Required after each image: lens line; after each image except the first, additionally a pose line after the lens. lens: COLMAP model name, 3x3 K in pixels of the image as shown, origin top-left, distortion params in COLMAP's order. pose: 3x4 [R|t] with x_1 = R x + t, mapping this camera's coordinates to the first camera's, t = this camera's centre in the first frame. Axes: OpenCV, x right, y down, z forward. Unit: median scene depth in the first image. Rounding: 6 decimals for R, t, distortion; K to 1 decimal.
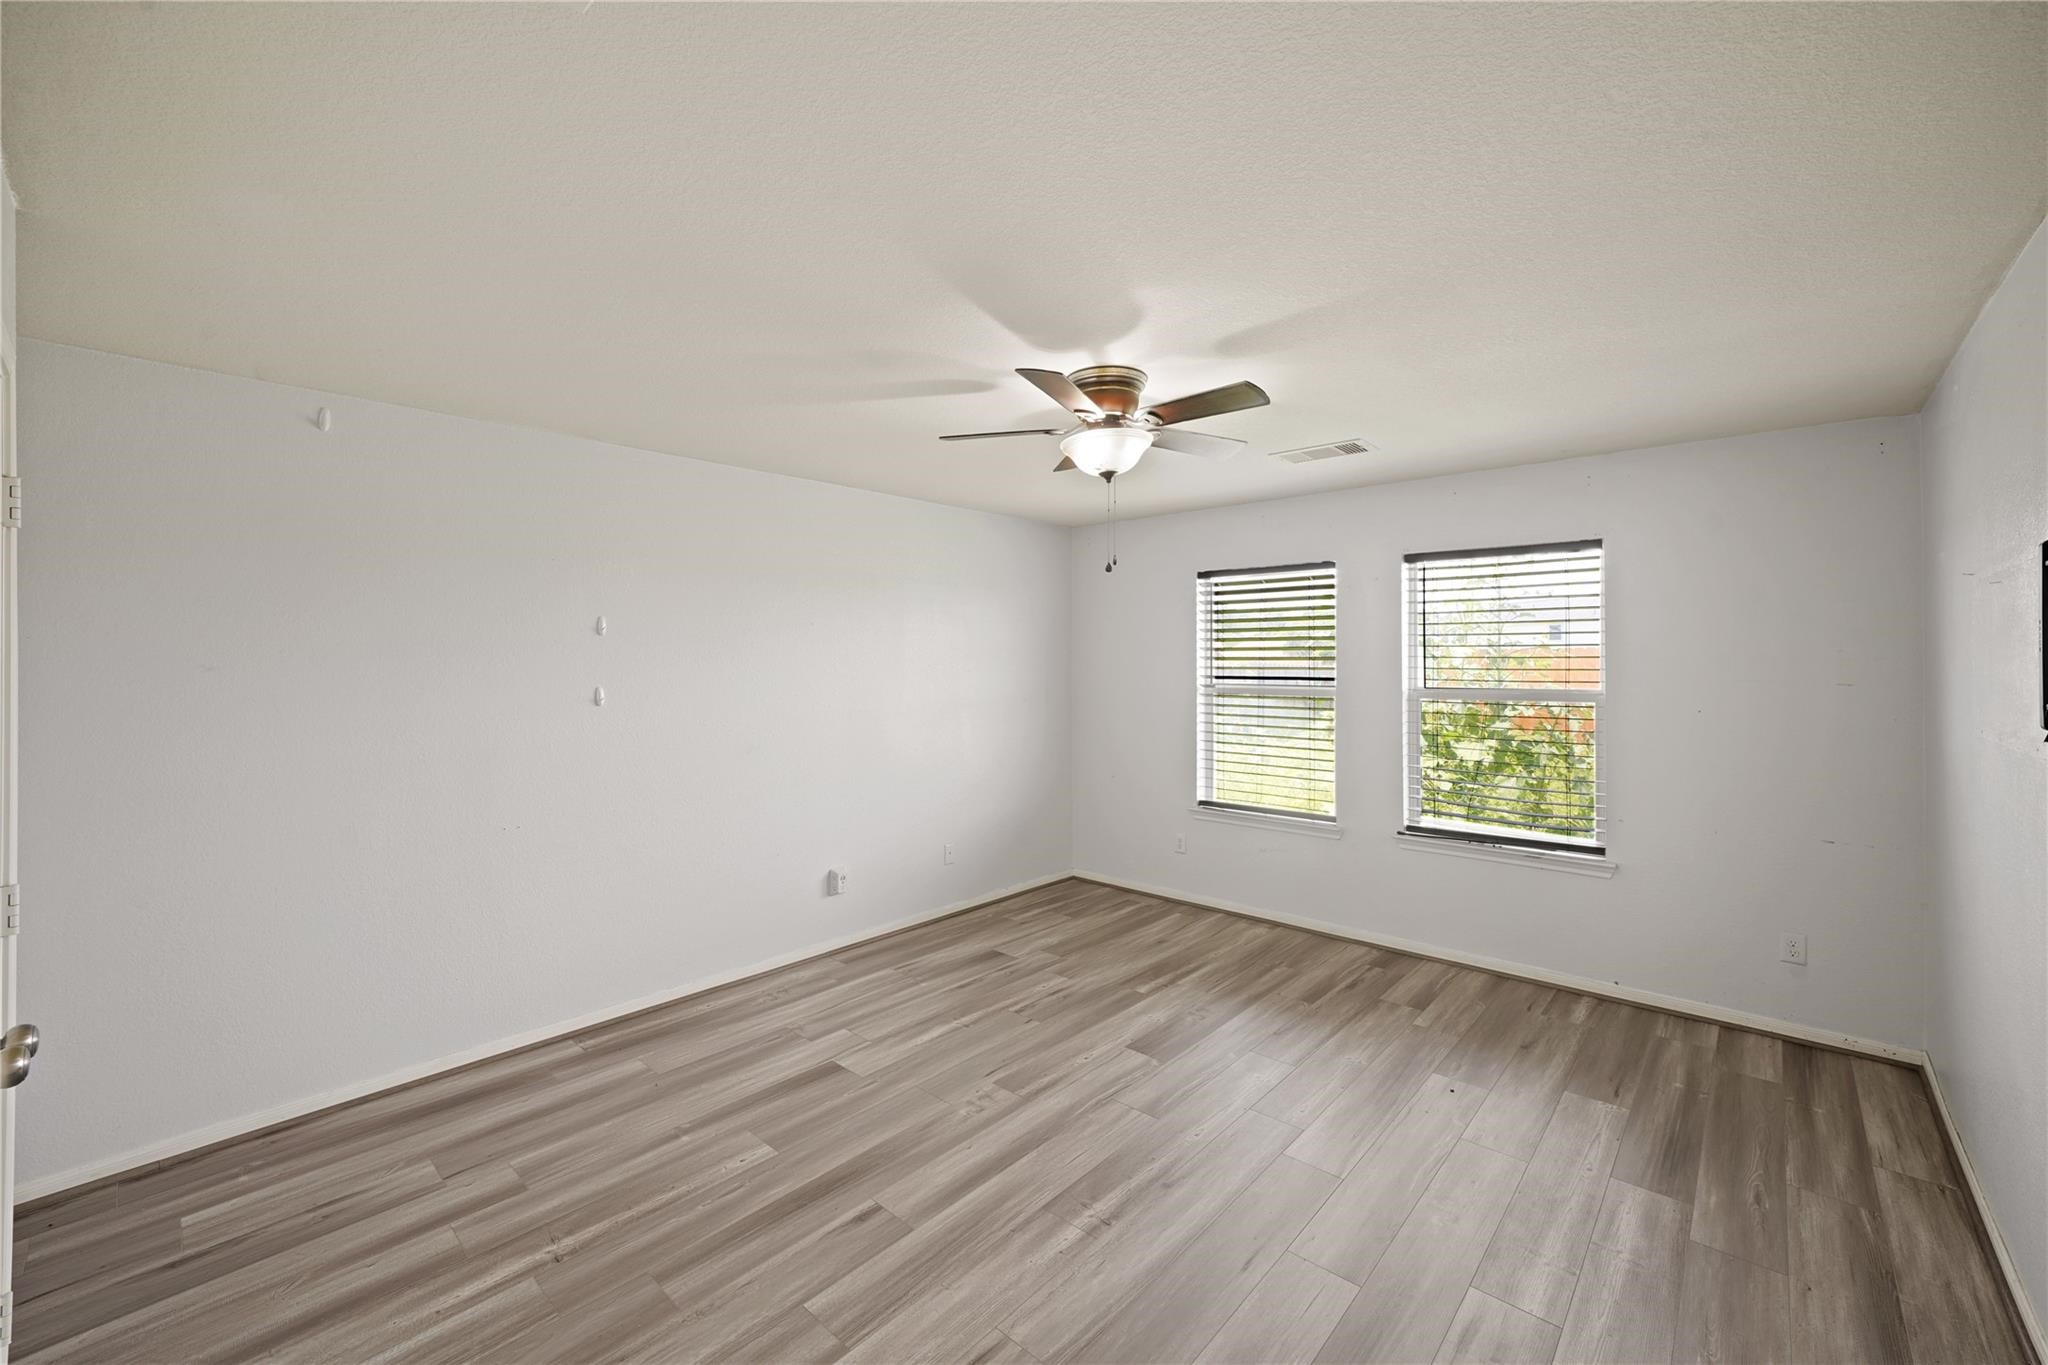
lens RADIAL K [[818.6, 0, 1015.6], [0, 818.6, 677.5], [0, 0, 1]] dist [-0.000128, 0.000234]
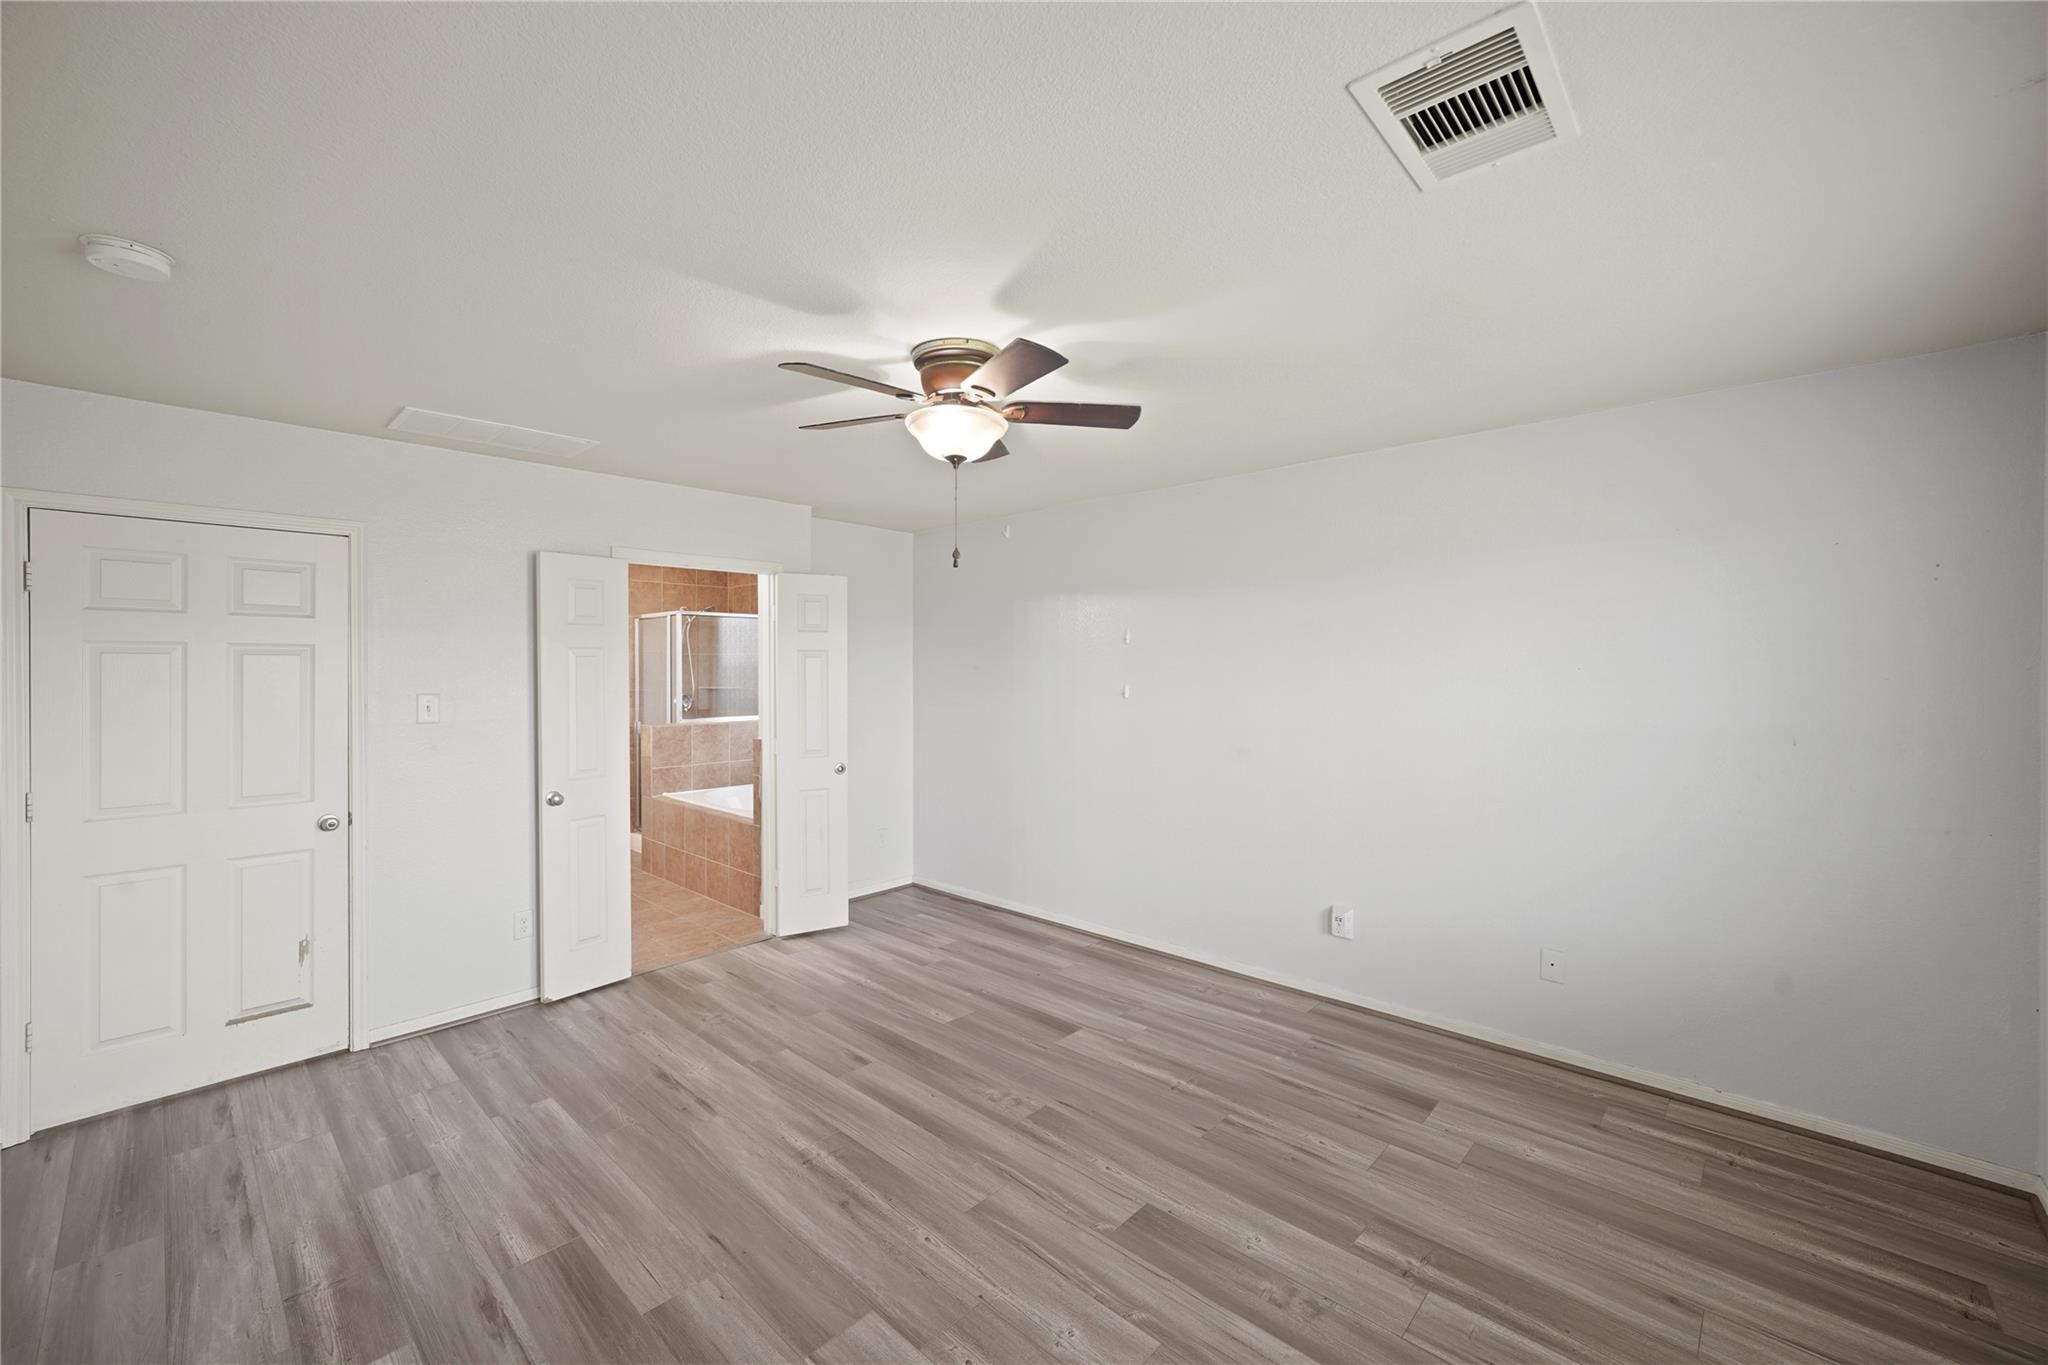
lens RADIAL K [[818.6, 0, 1015.6], [0, 818.6, 677.5], [0, 0, 1]] dist [-0.000128, 0.000234]
pose [[-0.013119, 0.014075, -0.999815, 0.909846], [-0.014742, 0.999790, 0.014268, -0.018092], [0.999805, 0.014926, -0.012908, 0.957233]]
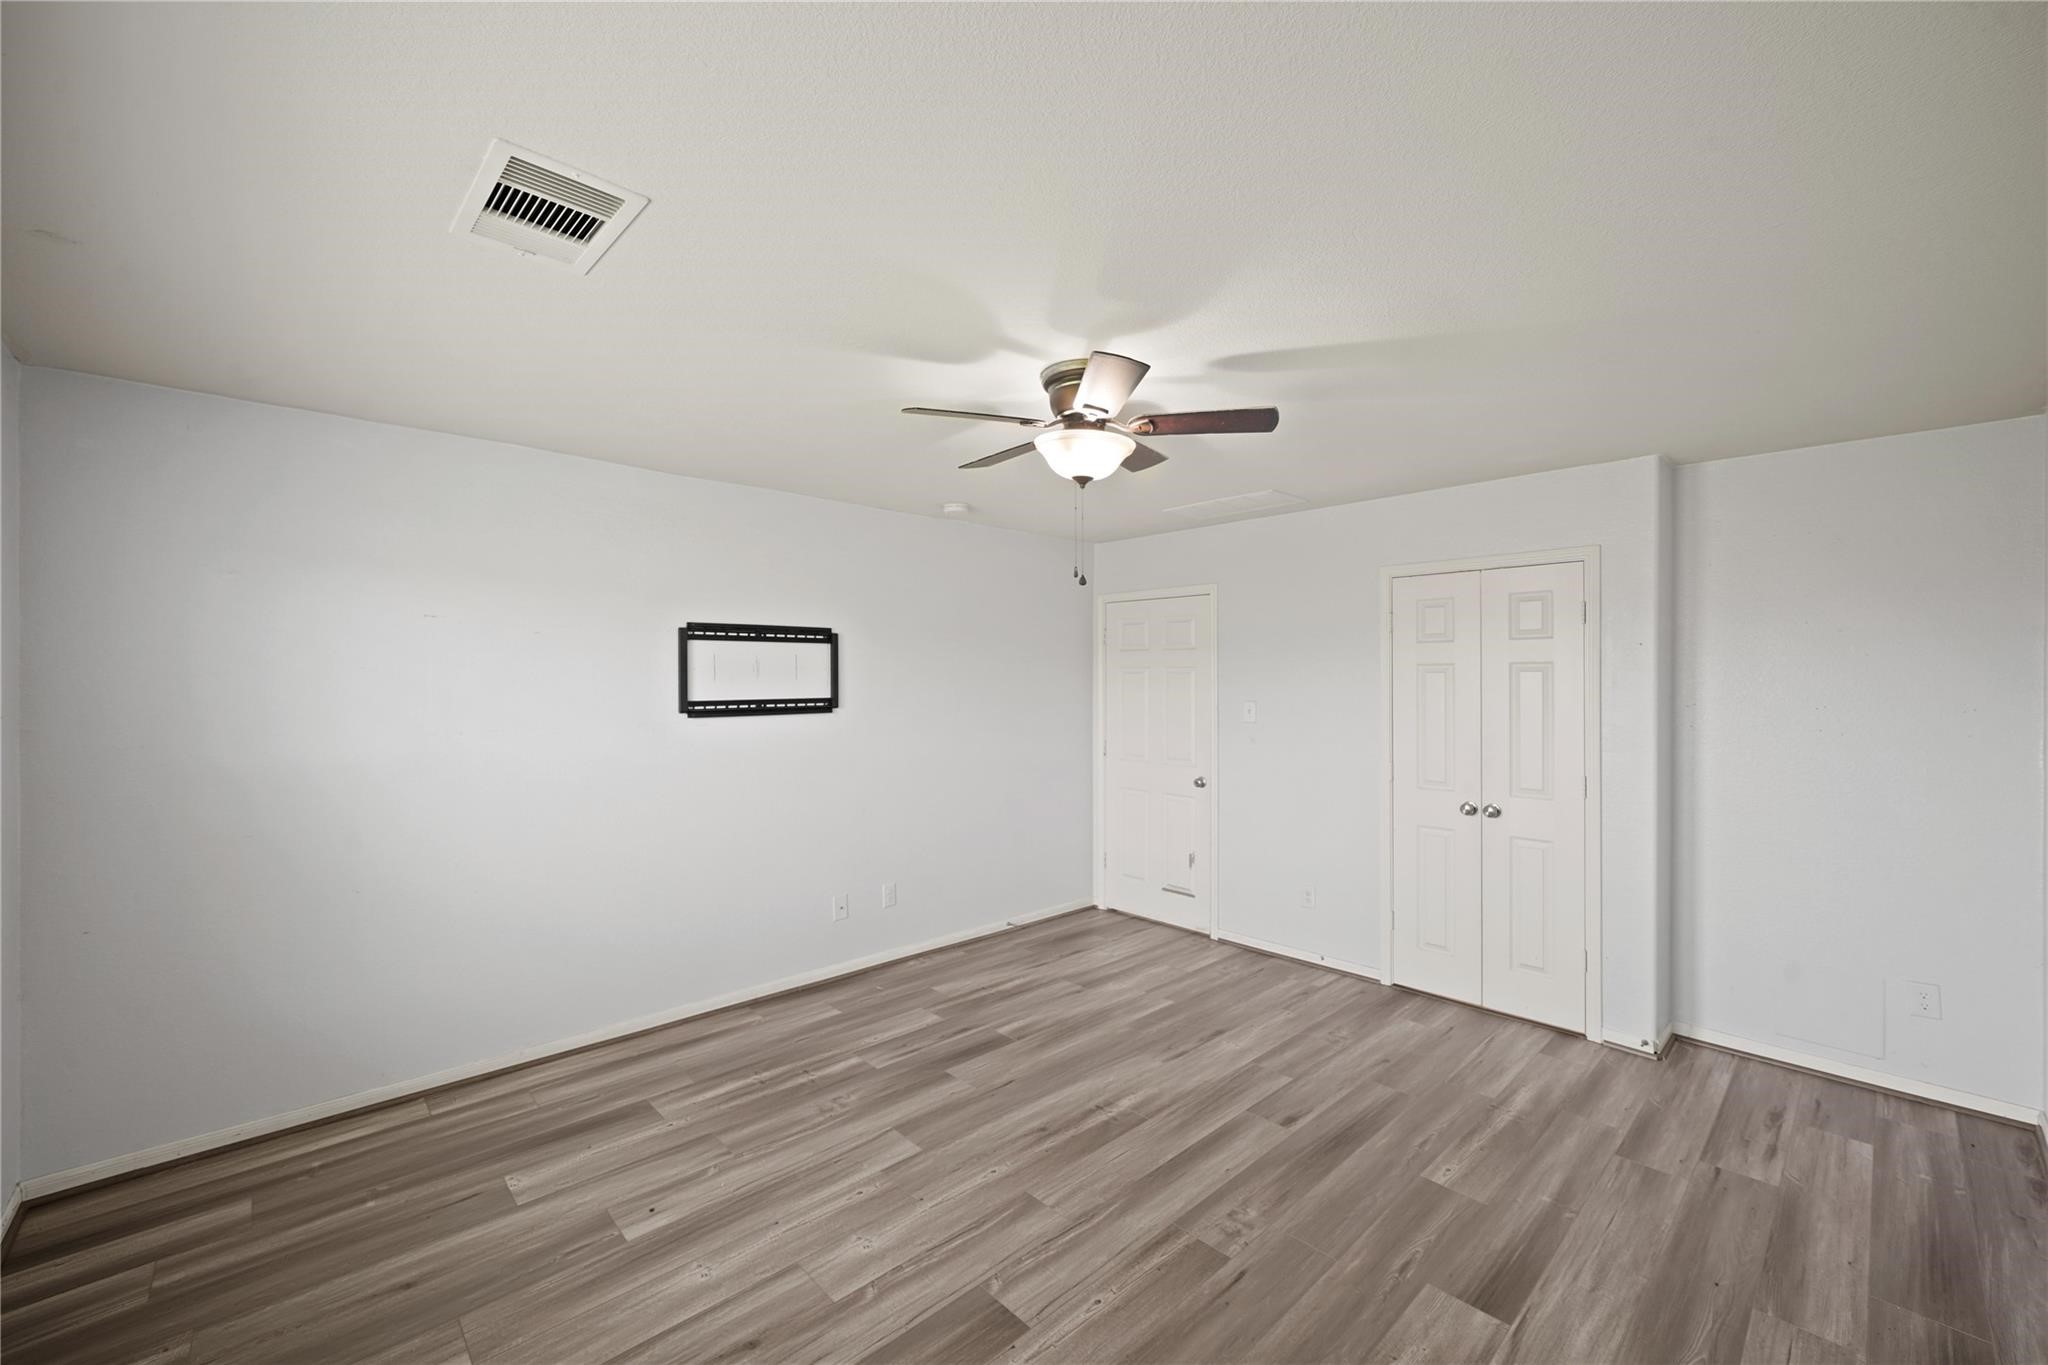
lens RADIAL K [[818.6, 0, 1015.6], [0, 818.6, 677.5], [0, 0, 1]] dist [-0.000128, 0.000234]
pose [[-0.996957, 0.000486, 0.077958, 0.104734], [0.001525, 0.999911, 0.013269, -0.033000], [-0.077944, 0.013348, -0.996868, 1.713912]]
